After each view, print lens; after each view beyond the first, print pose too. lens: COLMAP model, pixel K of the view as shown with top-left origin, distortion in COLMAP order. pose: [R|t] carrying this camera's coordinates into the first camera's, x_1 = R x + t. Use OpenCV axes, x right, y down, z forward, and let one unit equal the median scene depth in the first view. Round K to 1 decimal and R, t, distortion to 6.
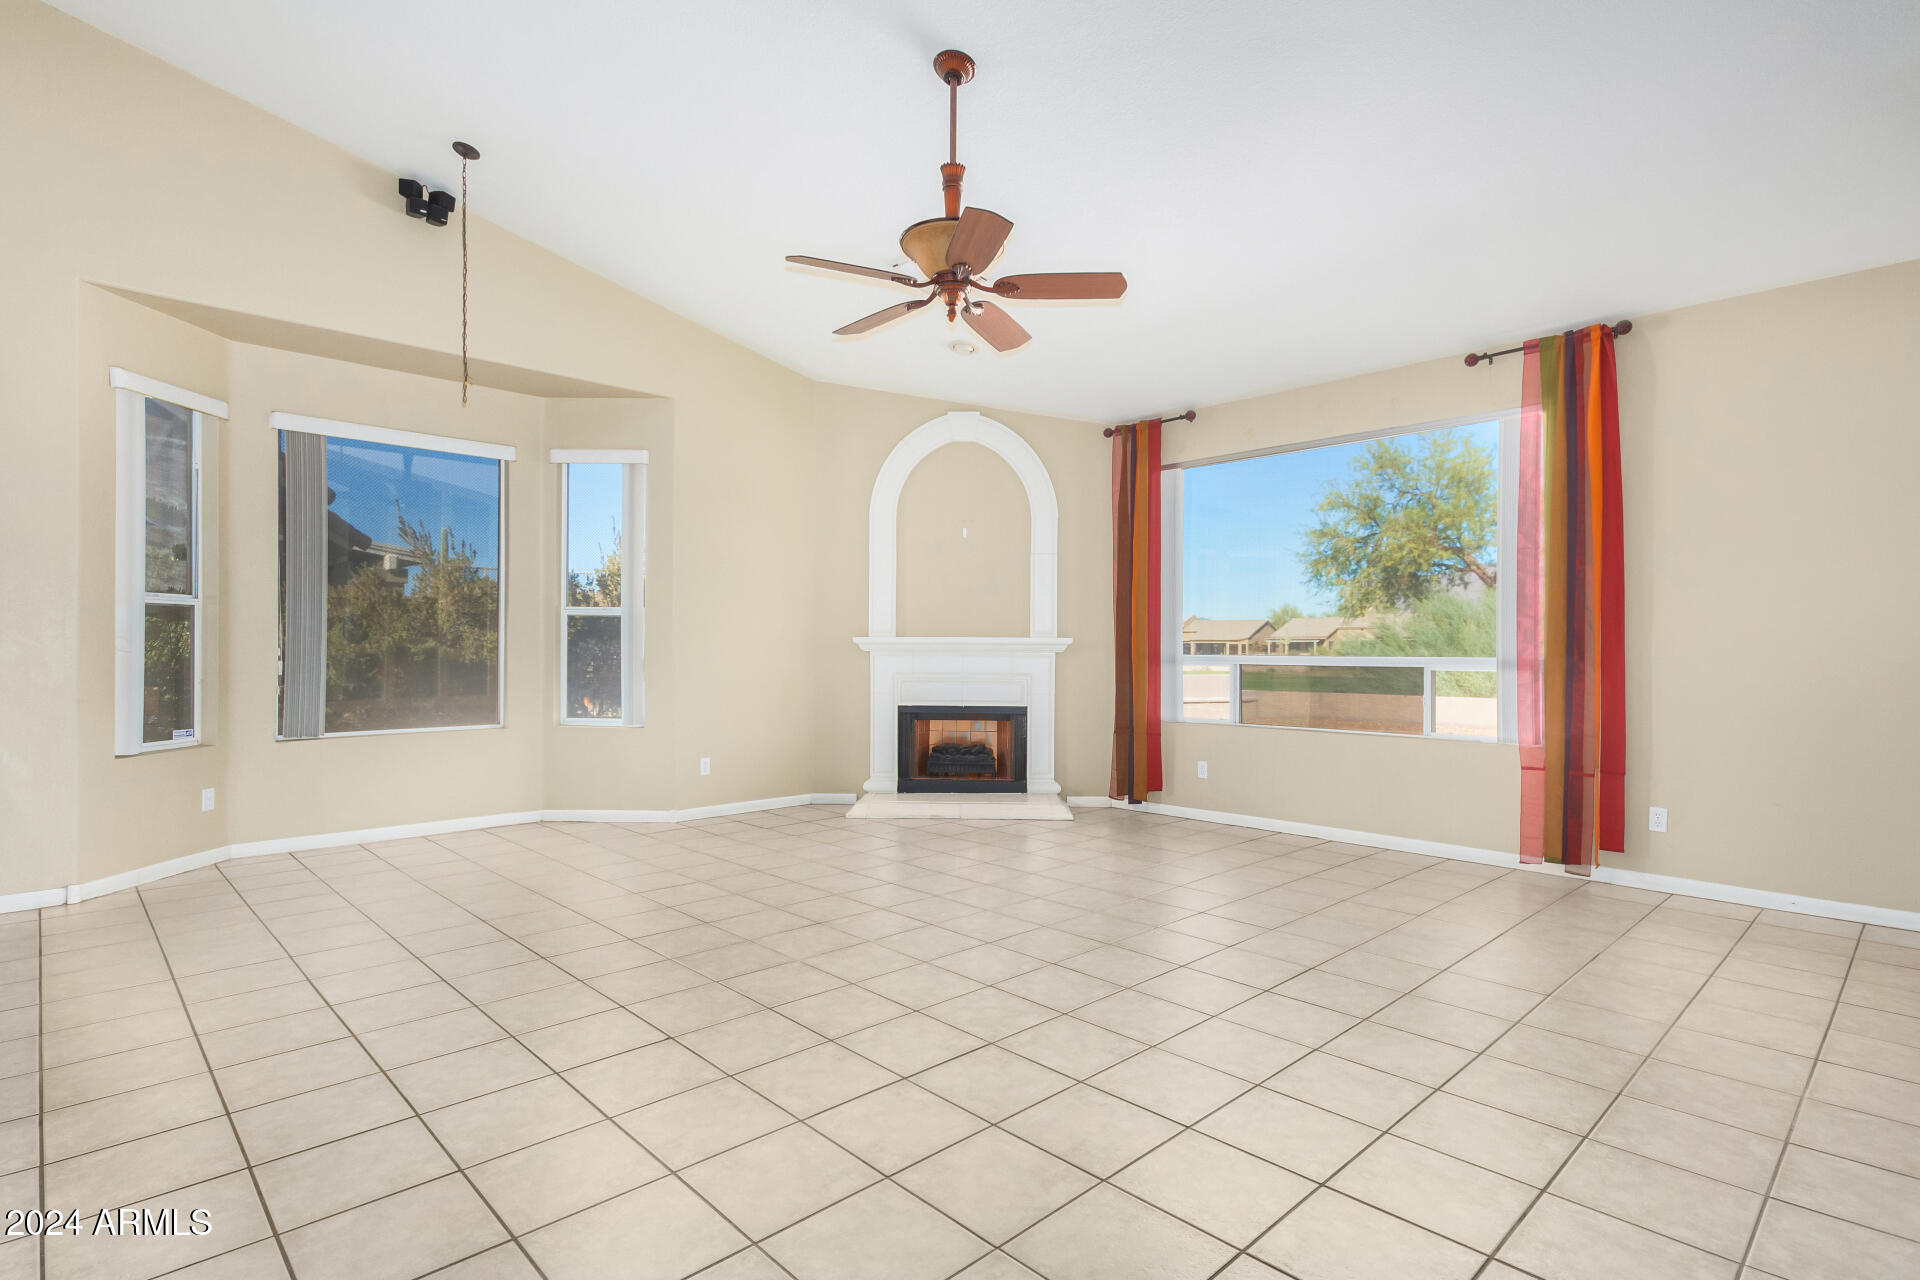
lens RADIAL K [[935.1, 0, 958.7], [0, 935.1, 648.3], [0, 0, 1]] dist [0.005148, 0.000677]
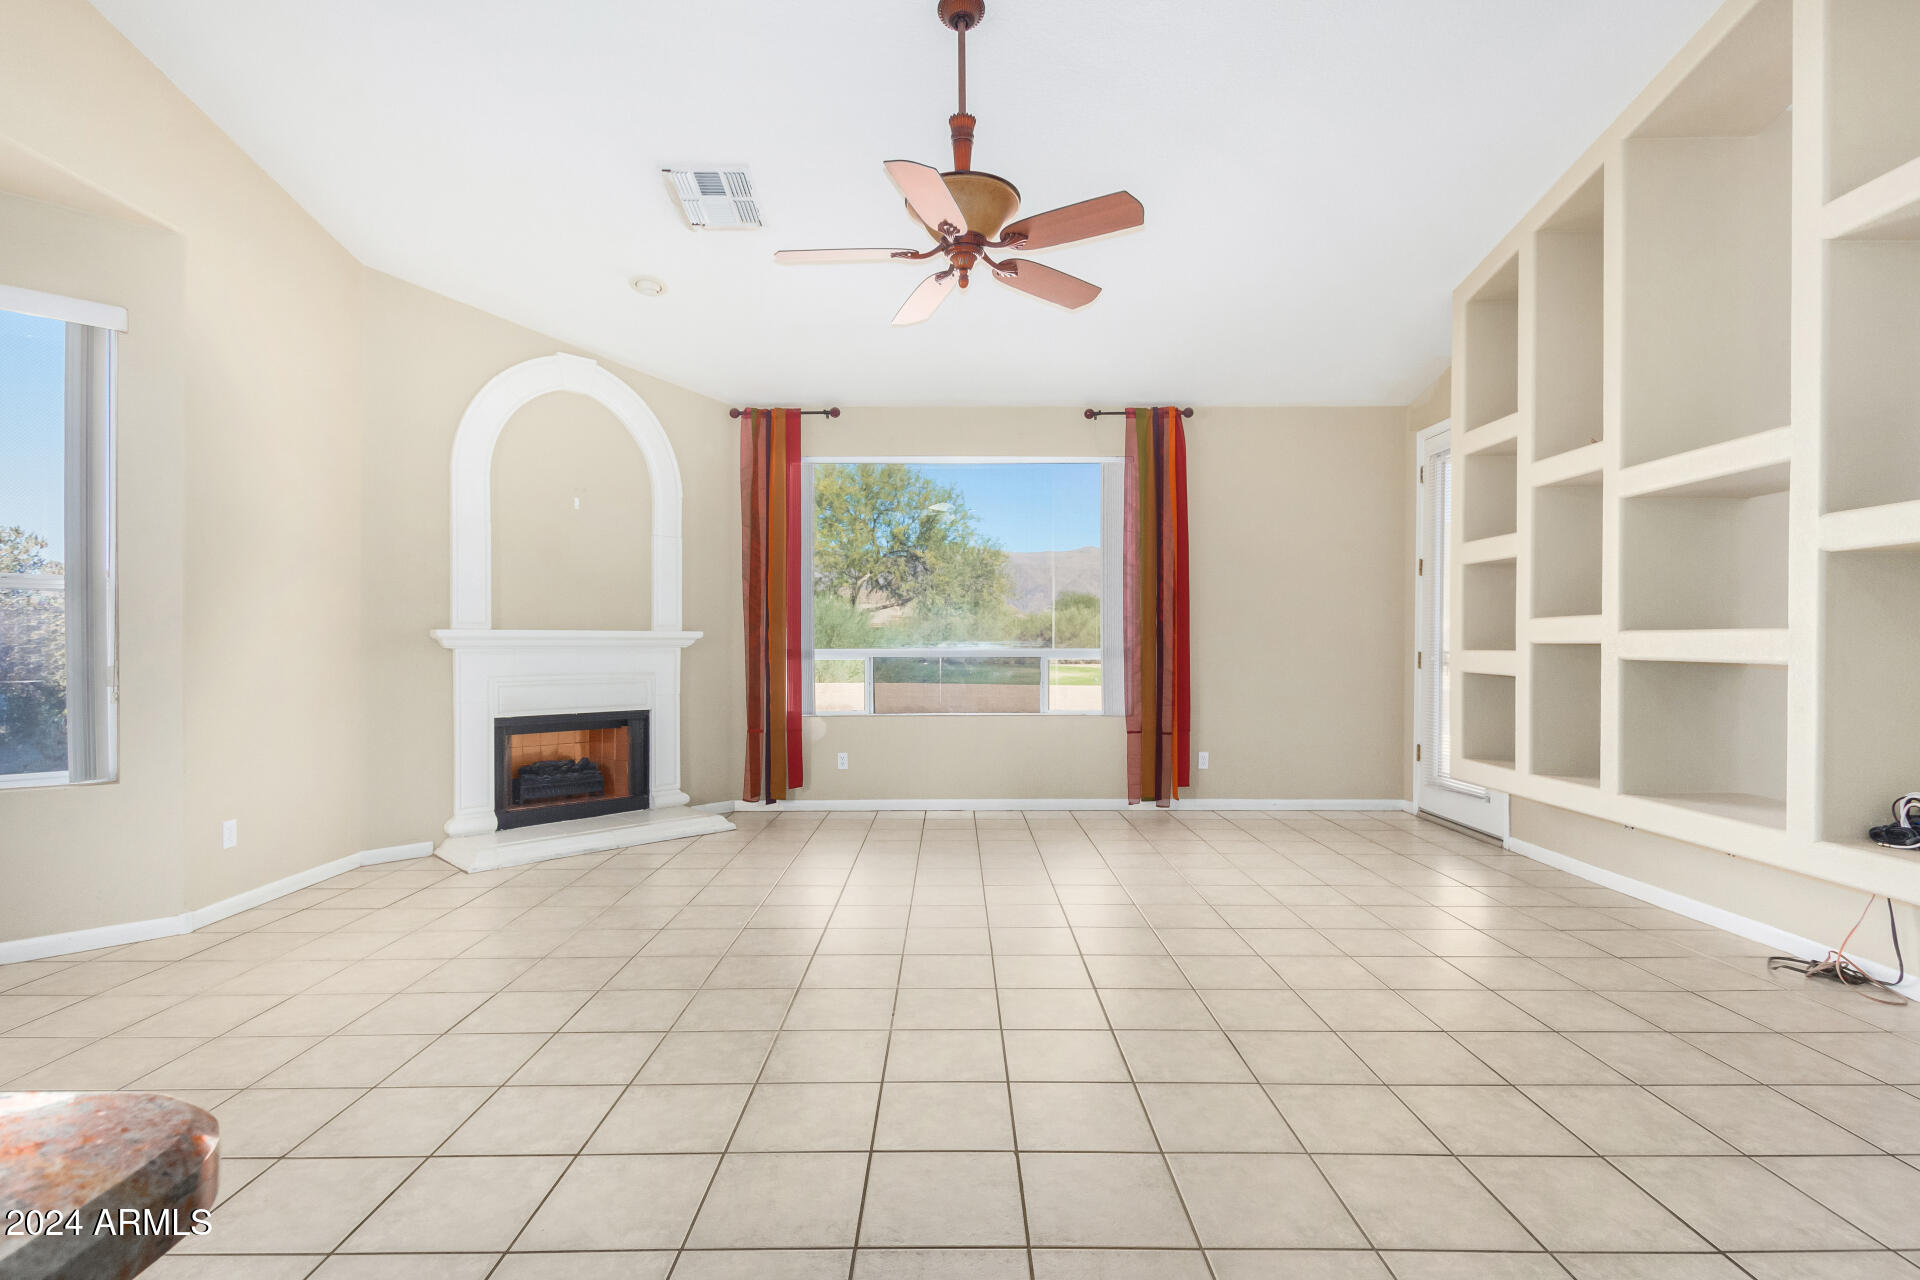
lens RADIAL K [[920.3, 0, 941.0], [0, 920.3, 640.7], [0, 0, 1]] dist [0.004522, 0.000472]
pose [[0.693434, -0.003916, 0.720509, -0.377060], [0.003553, 0.999992, 0.002015, -0.003292], [-0.720511, 0.001162, 0.693442, 0.217475]]
